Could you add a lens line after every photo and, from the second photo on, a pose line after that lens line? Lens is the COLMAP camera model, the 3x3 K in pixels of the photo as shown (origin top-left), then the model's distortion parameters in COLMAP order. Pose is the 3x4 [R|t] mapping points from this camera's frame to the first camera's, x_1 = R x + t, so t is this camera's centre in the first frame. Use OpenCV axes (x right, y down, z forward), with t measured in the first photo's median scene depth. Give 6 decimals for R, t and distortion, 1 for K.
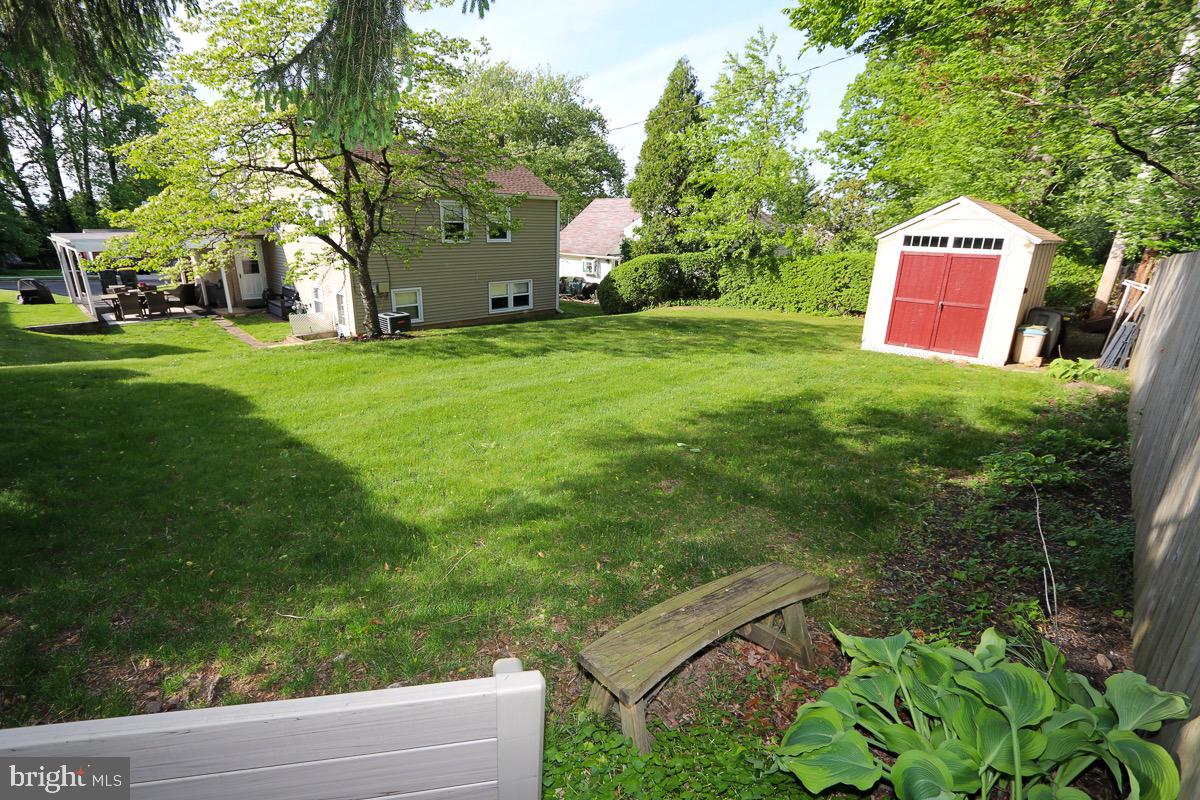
lens RADIAL K [[557.0, 0, 595.8], [0, 557.0, 404.5], [0, 0, 1]] dist [-0.027319, 0.006885]
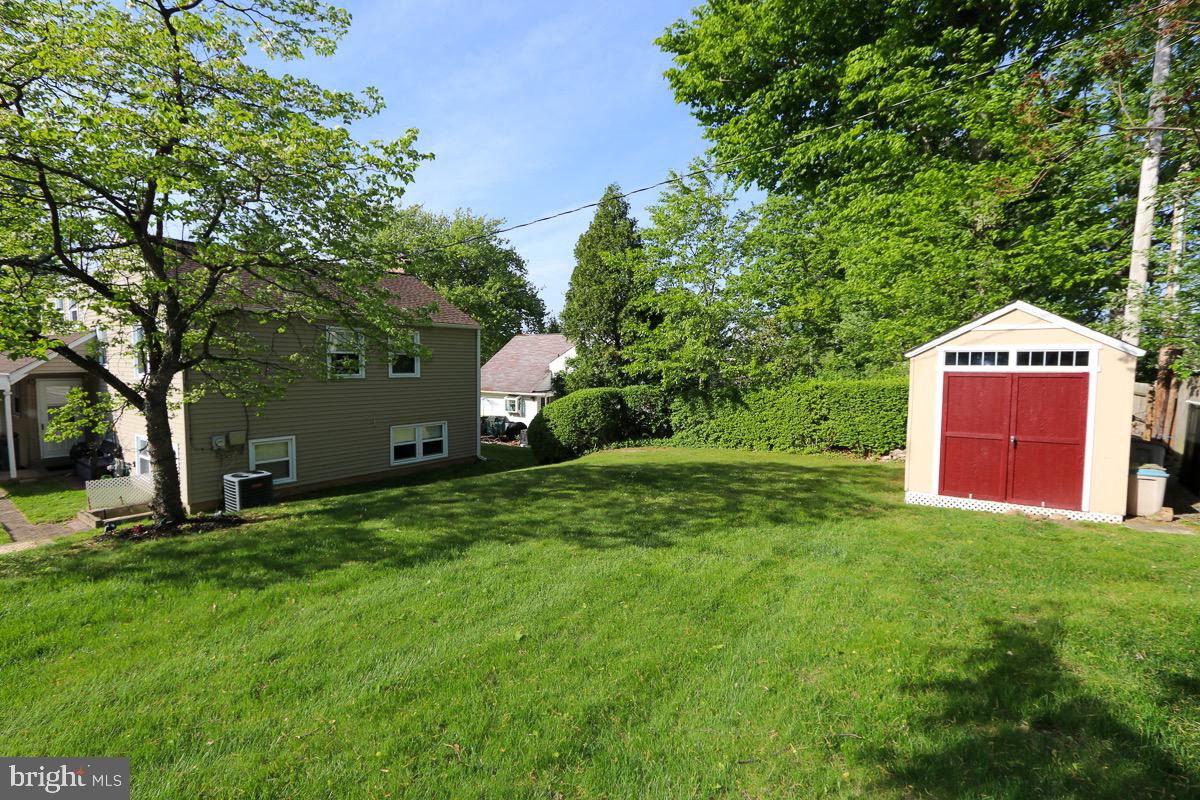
lens RADIAL K [[557.0, 0, 595.8], [0, 557.0, 404.5], [0, 0, 1]] dist [-0.027319, 0.006885]
pose [[0.989100, -0.024505, 0.145189, -0.018925], [0.058601, 0.970110, -0.235484, -0.050884], [-0.135078, 0.241425, 0.960972, 0.209742]]
